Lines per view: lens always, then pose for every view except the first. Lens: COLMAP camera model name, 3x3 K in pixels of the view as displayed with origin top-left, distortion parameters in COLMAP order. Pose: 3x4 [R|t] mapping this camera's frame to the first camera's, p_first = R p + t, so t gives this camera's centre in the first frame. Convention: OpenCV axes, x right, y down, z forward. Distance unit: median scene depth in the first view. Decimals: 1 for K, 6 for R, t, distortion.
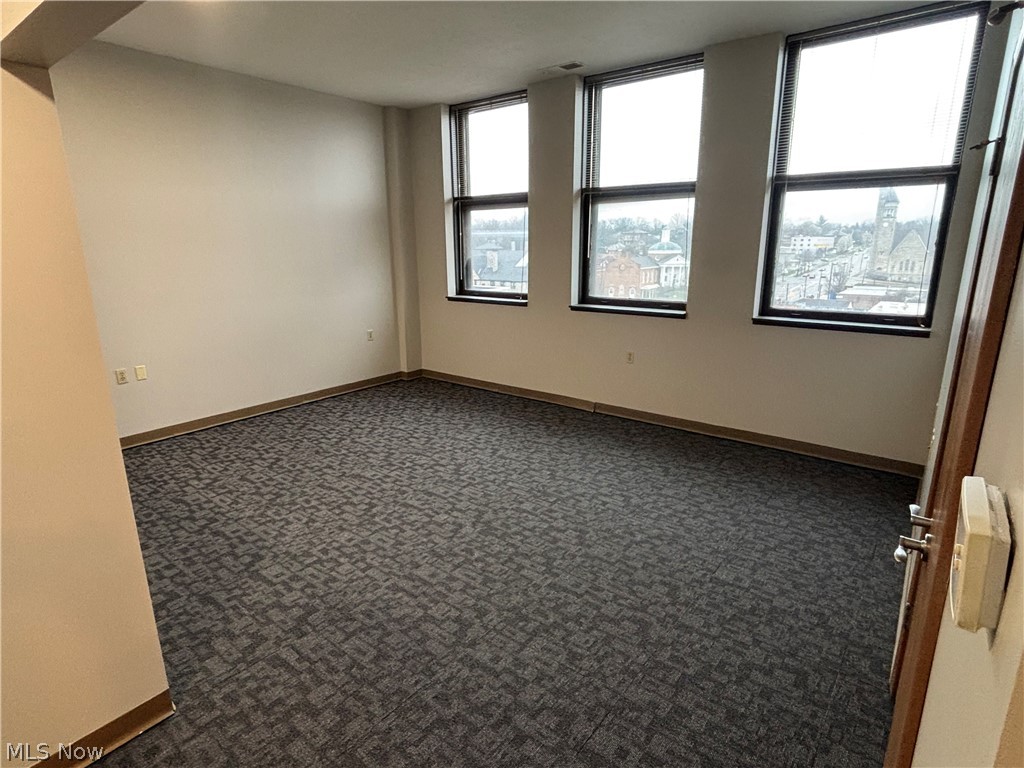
lens RADIAL K [[553.1, 0, 512.0], [0, 553.1, 384.0], [0, 0, 1]] dist [0.018625, -0.000587]
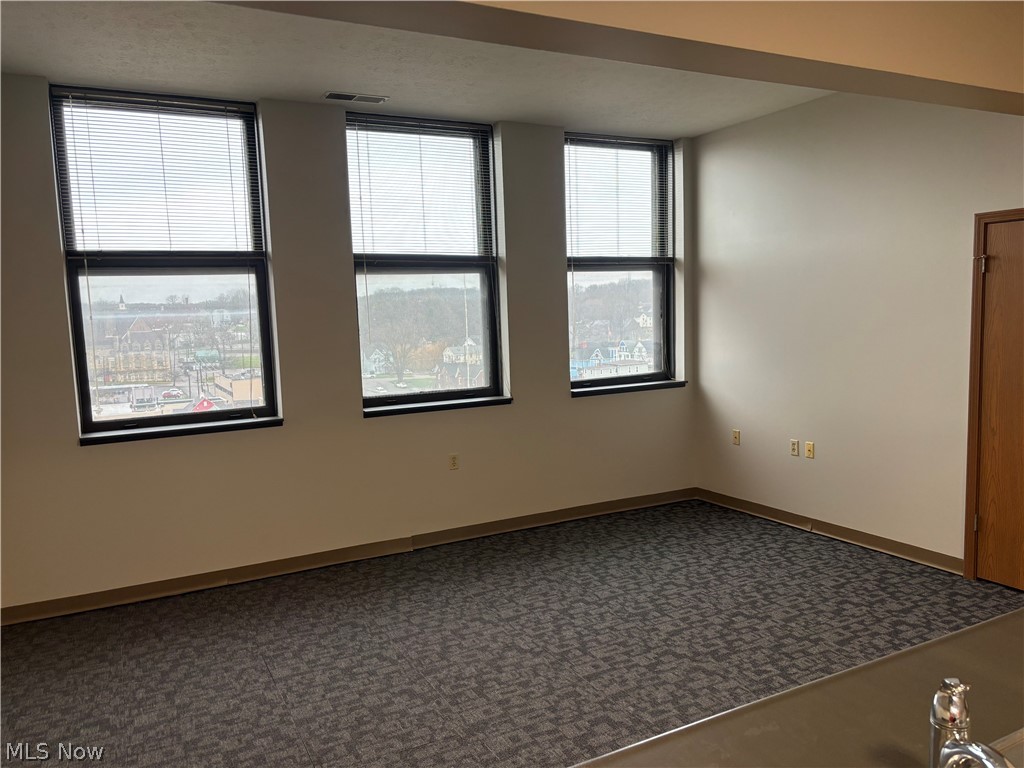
lens RADIAL K [[787.1, 0, 512.0], [0, 787.1, 384.0], [0, 0, 1]] dist [0.006561, 0.002244]
pose [[0.416510, -0.101304, 0.903470, -0.856559], [0.261500, 0.965125, -0.012338, -0.136806], [-0.870711, 0.241396, 0.428475, 0.481708]]
